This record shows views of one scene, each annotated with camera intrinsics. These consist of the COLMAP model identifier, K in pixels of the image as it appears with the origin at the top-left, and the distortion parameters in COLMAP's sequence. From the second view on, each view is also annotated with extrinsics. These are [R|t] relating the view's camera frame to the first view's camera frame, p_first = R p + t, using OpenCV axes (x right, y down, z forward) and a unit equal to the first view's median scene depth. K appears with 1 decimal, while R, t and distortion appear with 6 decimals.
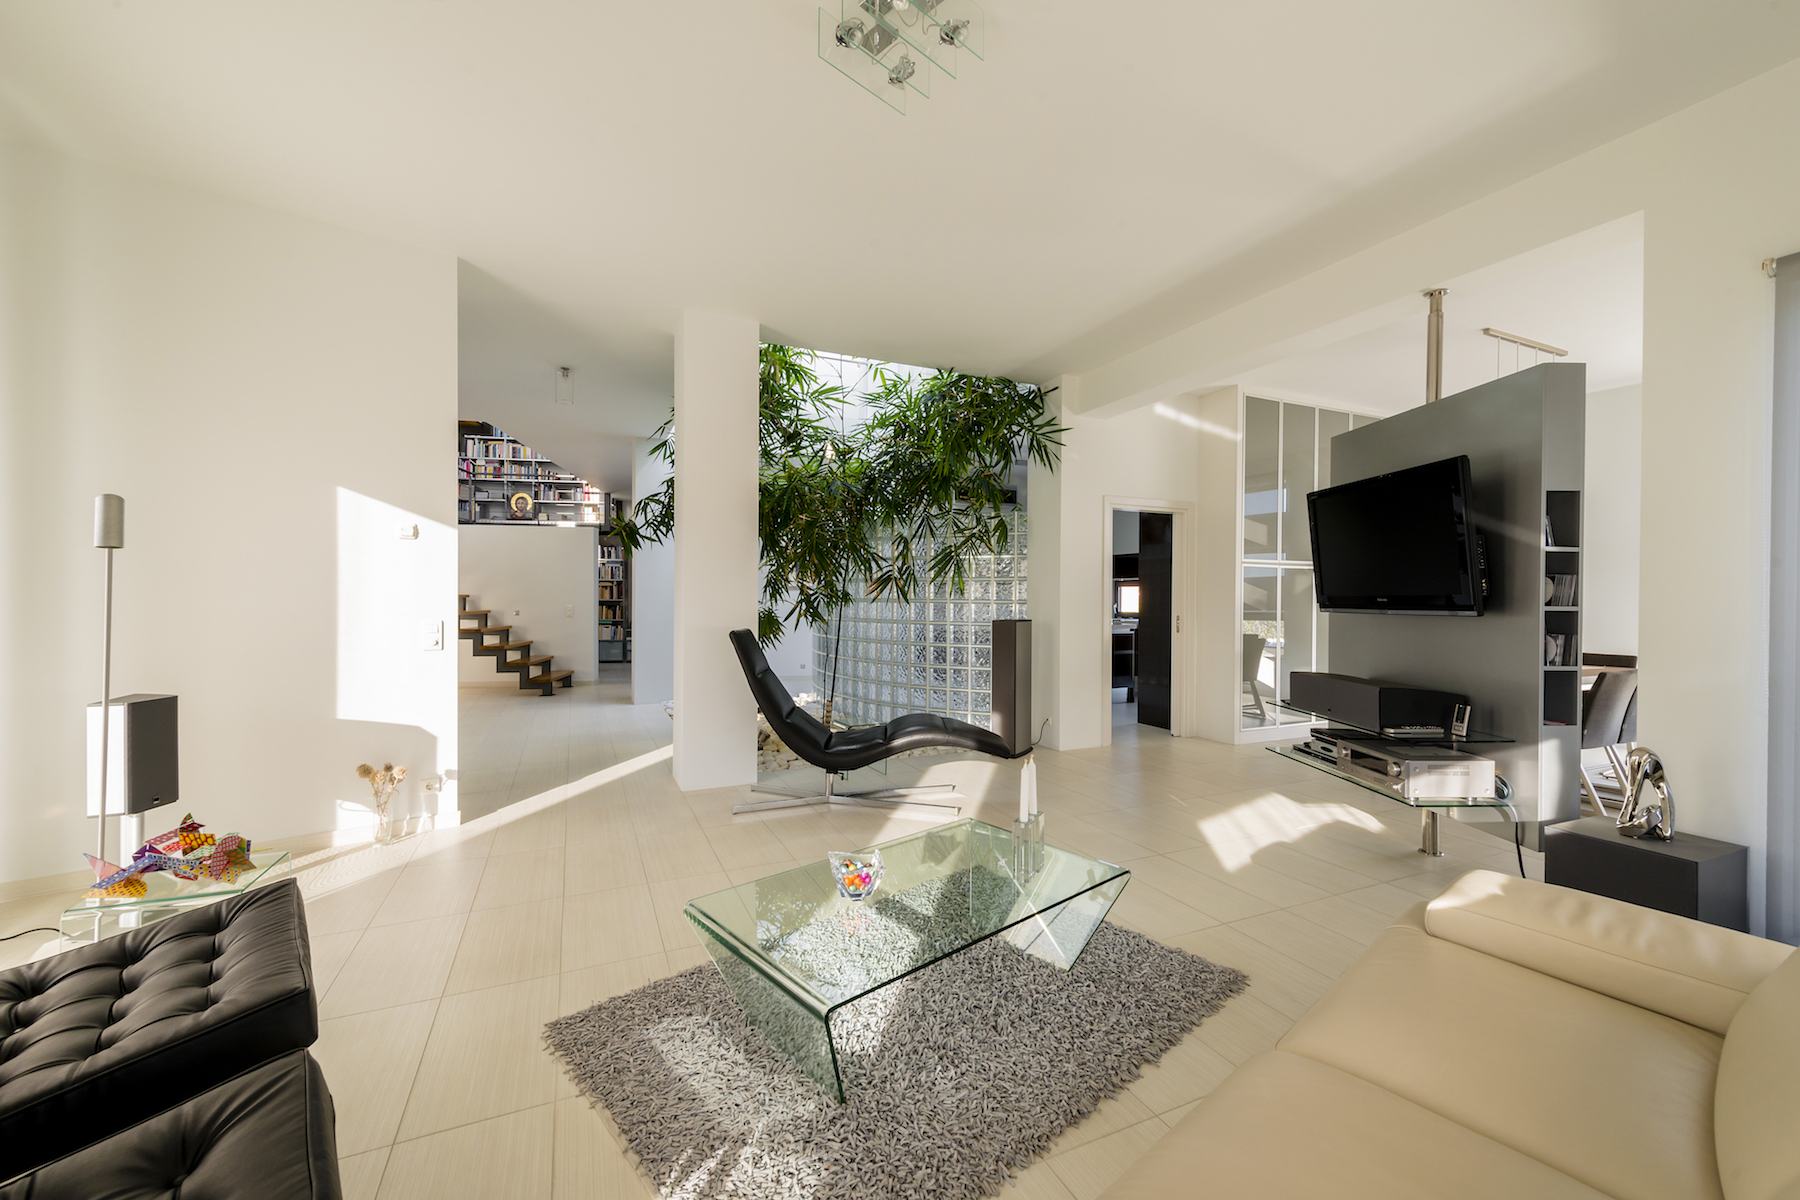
lens RADIAL K [[725.2, 0, 942.2], [0, 725.2, 607.9], [0, 0, 1]] dist [-0.001640, -0.001804]
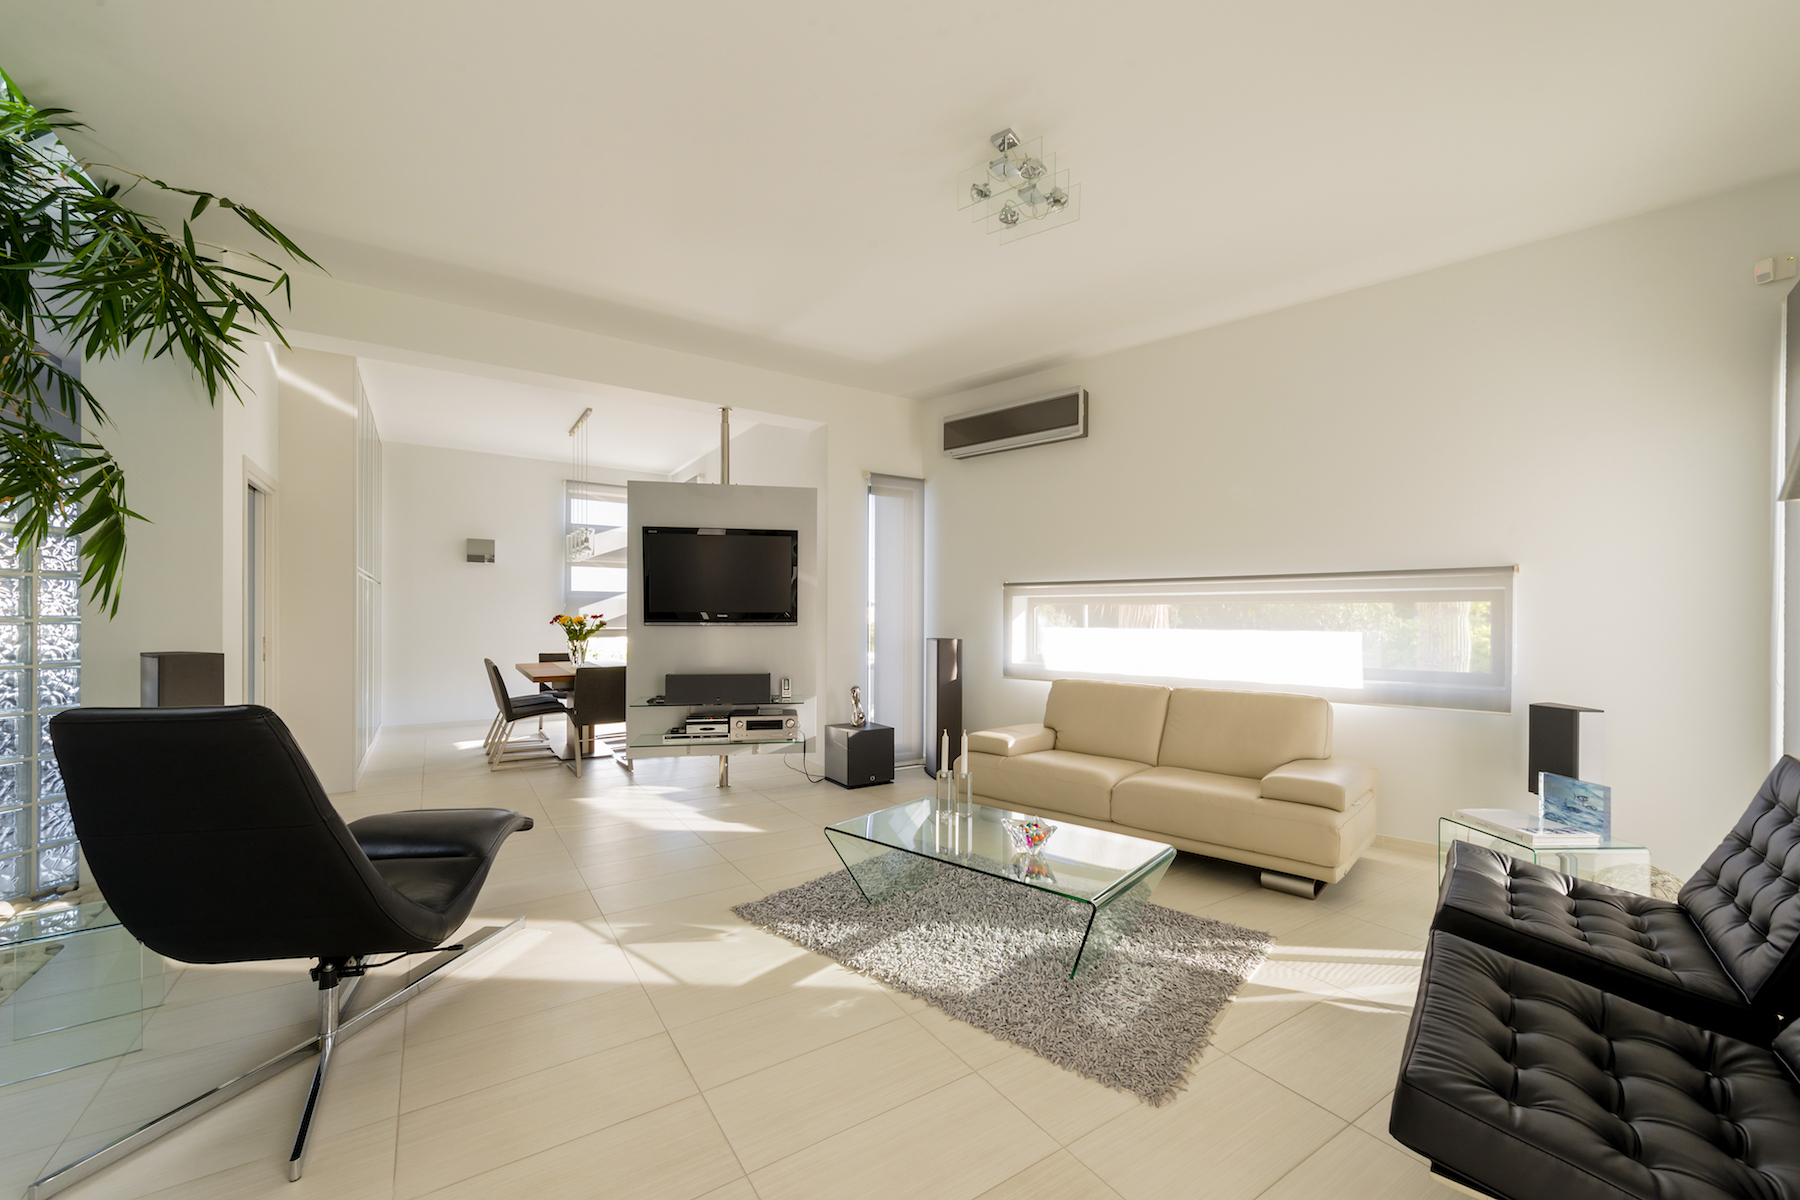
lens RADIAL K [[725.2, 0, 890.3], [0, 725.2, 611.3], [0, 0, 1]] dist [-0.001640, -0.001804]
pose [[-0.135742, -0.003437, 0.990738, -1.517521], [-0.001666, 0.999993, 0.003241, -0.052517], [-0.990743, -0.001211, -0.135747, 1.580172]]
